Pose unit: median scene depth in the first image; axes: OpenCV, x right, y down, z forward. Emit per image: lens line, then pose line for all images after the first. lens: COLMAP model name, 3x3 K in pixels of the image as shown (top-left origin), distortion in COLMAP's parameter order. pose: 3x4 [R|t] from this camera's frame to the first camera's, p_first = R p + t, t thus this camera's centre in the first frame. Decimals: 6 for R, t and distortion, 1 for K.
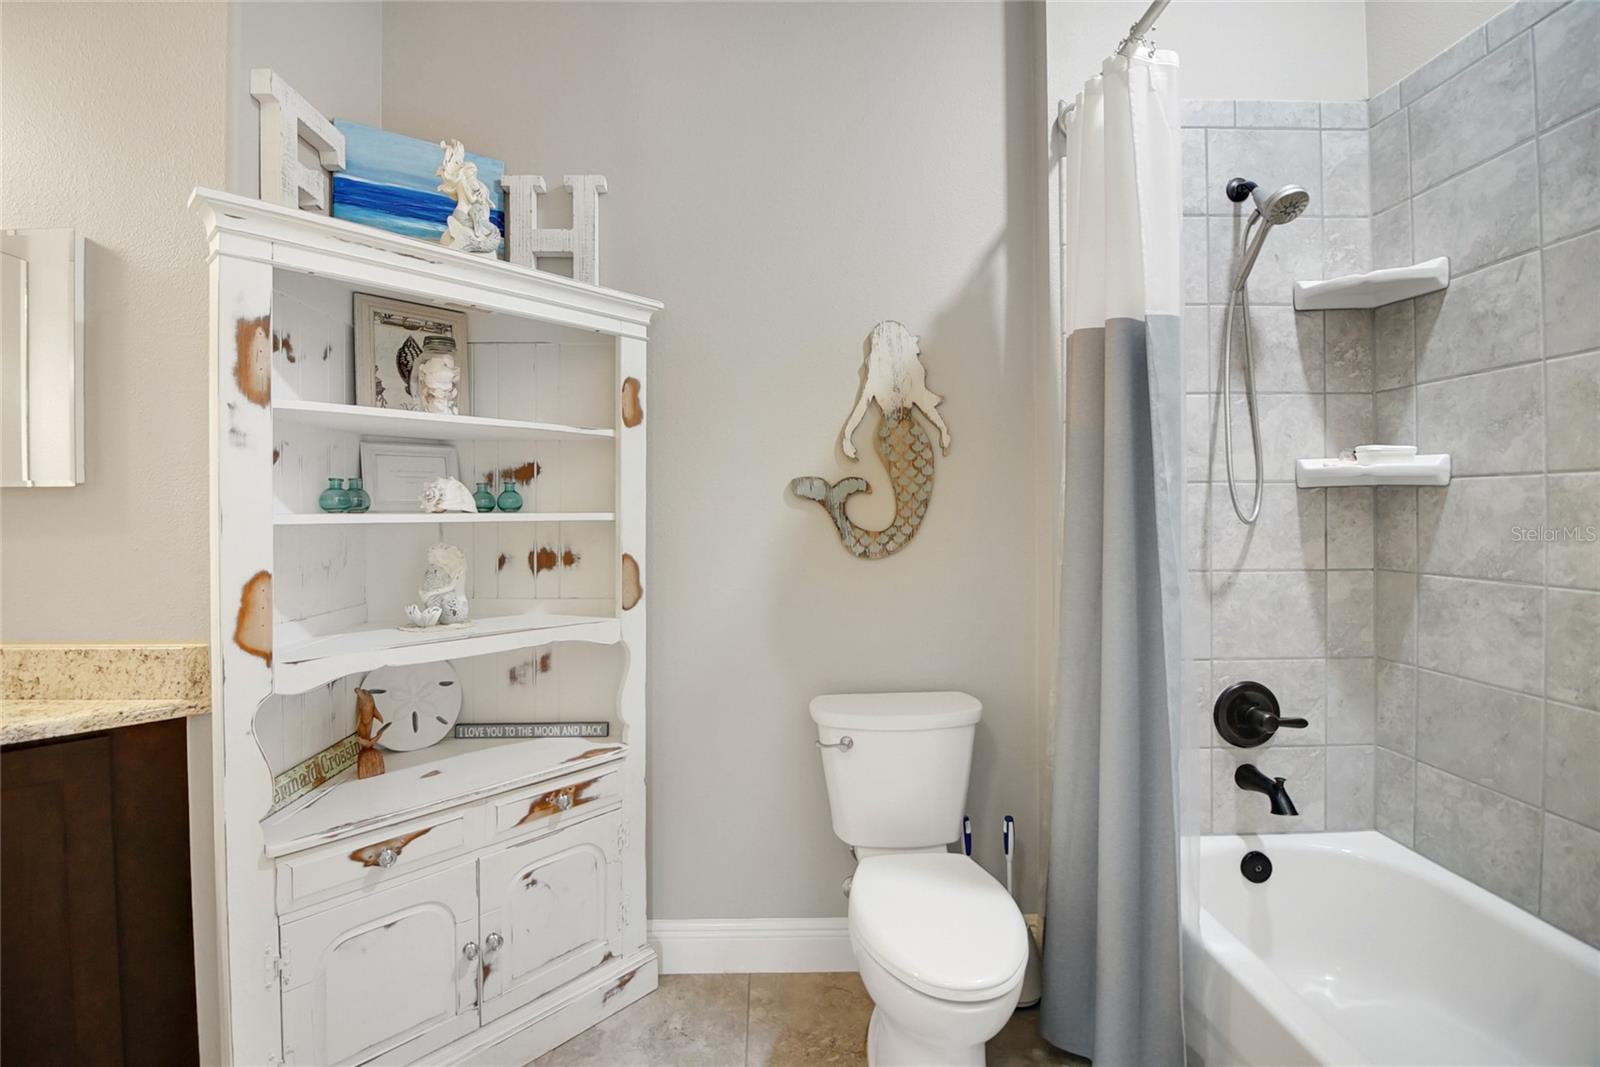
lens RADIAL K [[732.5, 0, 749.0], [0, 732.5, 516.6], [0, 0, 1]] dist [-0.002281, -0.011639]
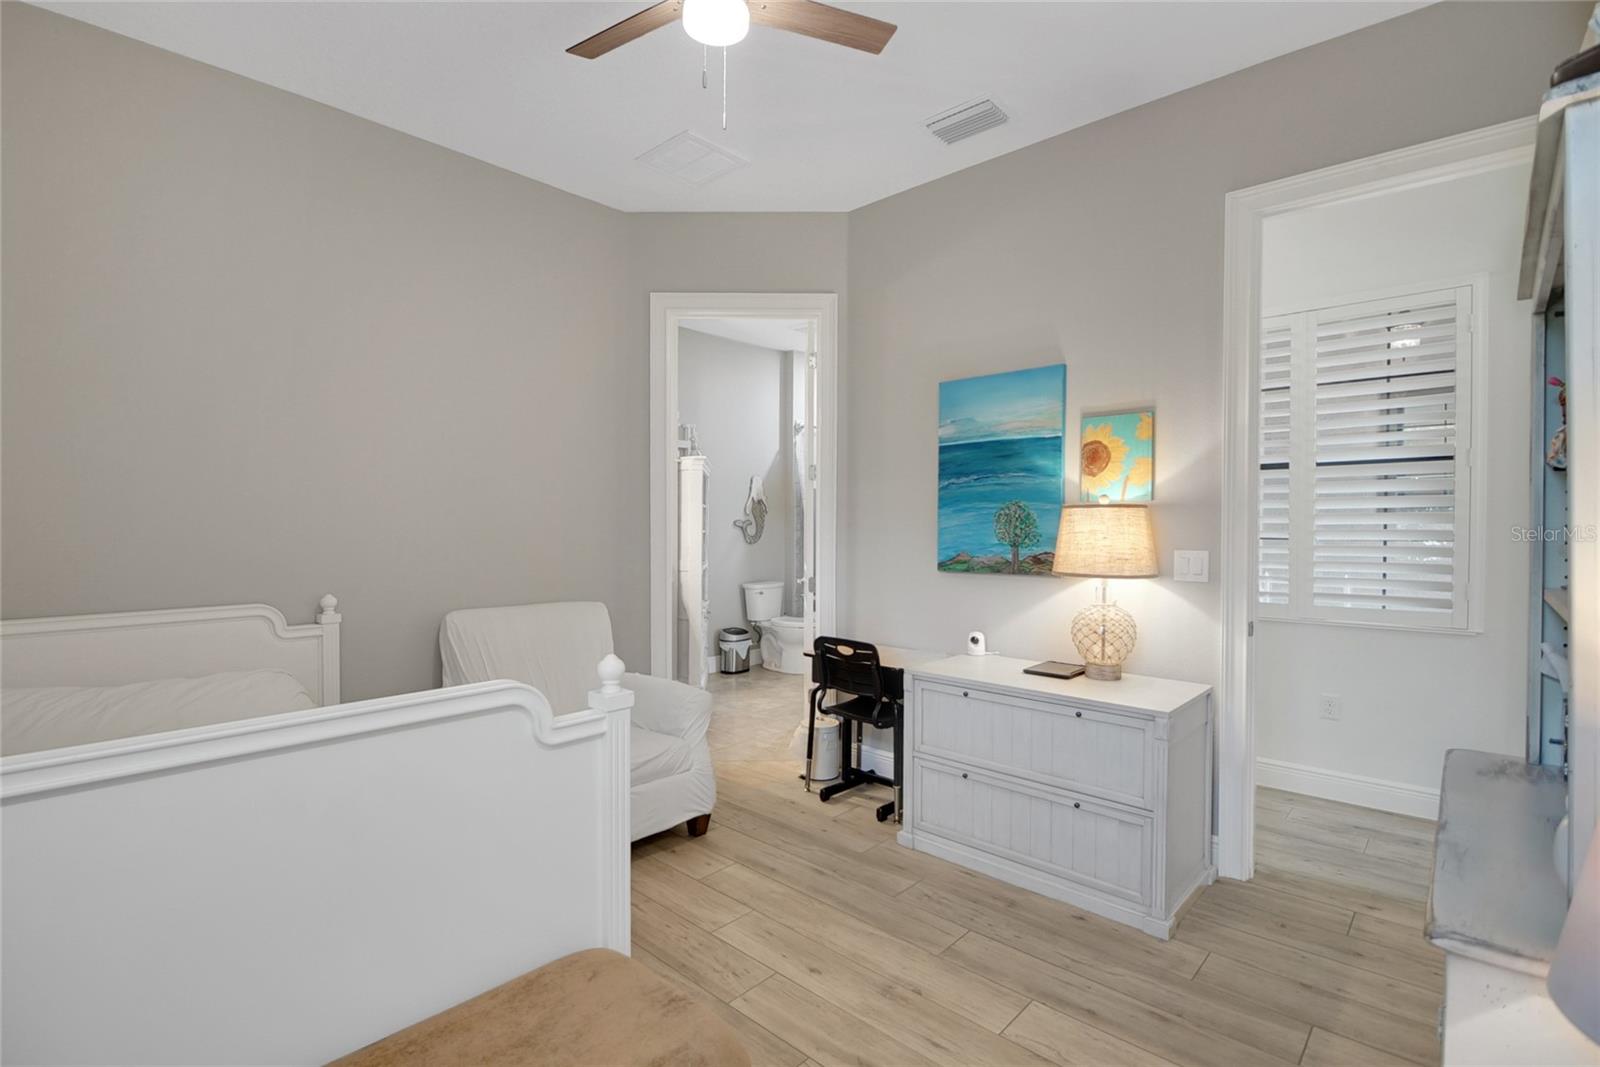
lens RADIAL K [[737.8, 0, 800.1], [0, 737.8, 525.3], [0, 0, 1]] dist [0.000328, -0.000153]
pose [[0.689825, 0.010293, 0.723903, -2.175068], [-0.002321, 0.999925, -0.012006, 0.010211], [-0.723972, 0.006602, 0.689797, -1.540646]]
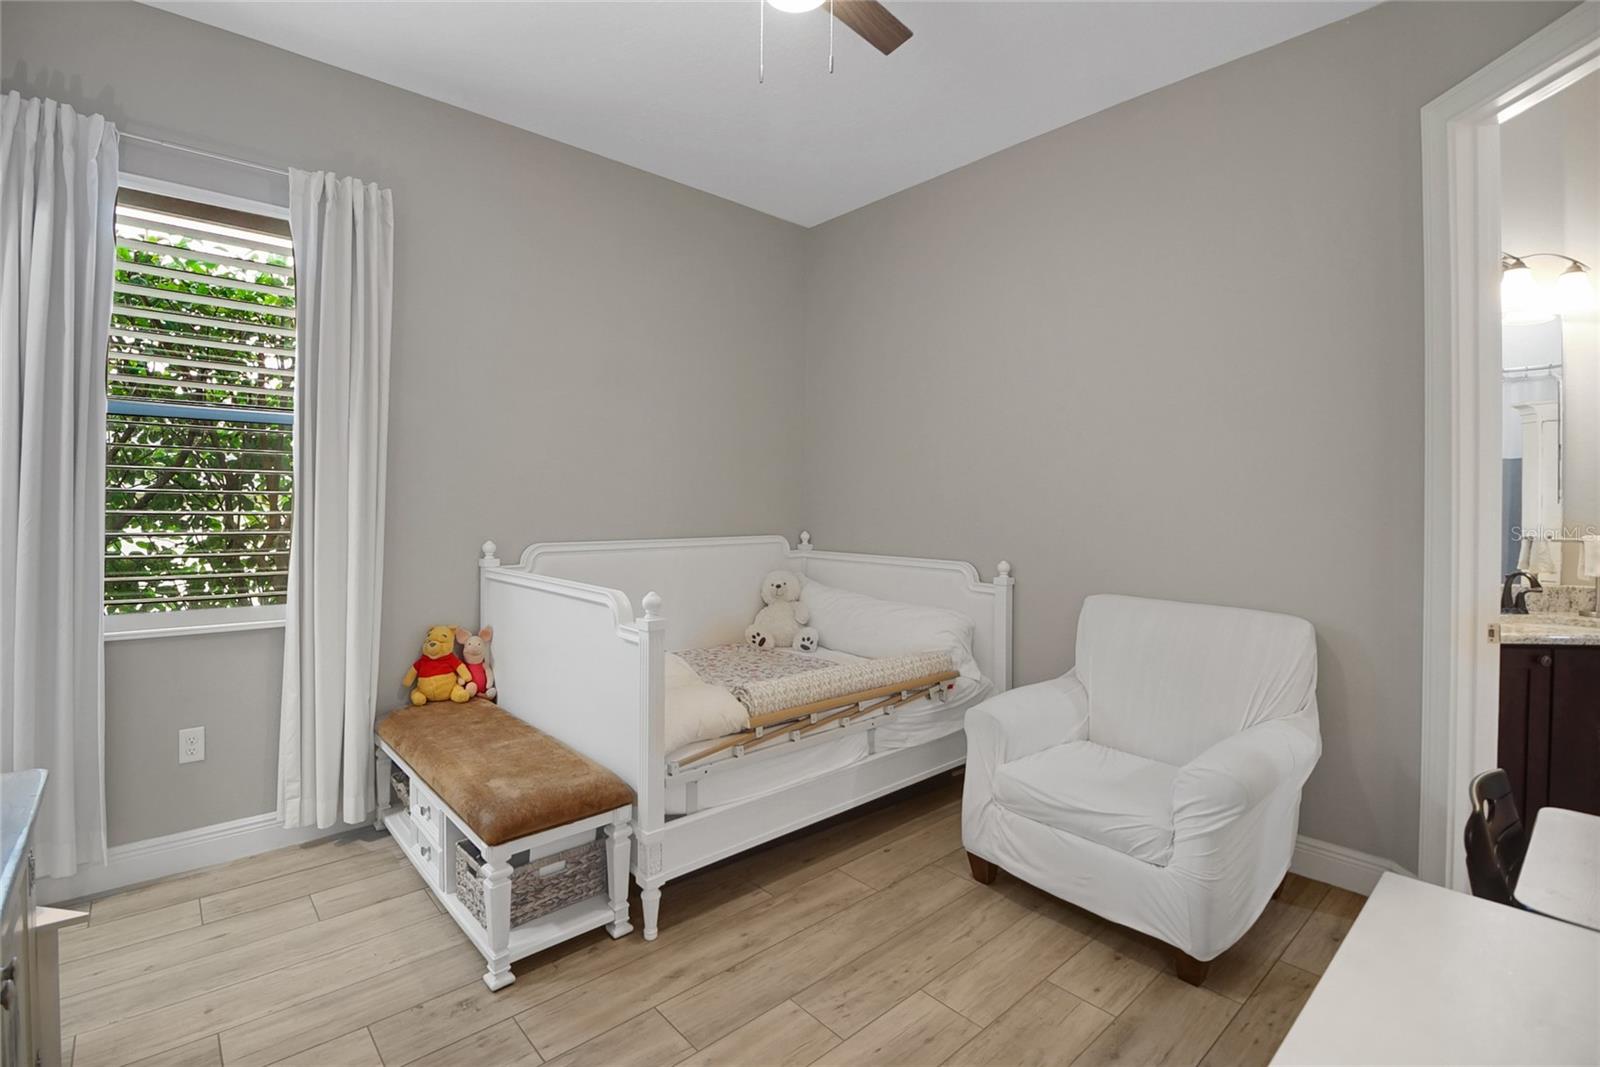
lens RADIAL K [[732.5, 0, 749.0], [0, 732.5, 516.6], [0, 0, 1]] dist [-0.002281, -0.011639]
pose [[0.628071, 0.034563, -0.777388, -0.809263], [-0.019535, 0.999399, 0.028652, -0.010171], [0.777911, -0.002809, 0.628368, -1.410887]]
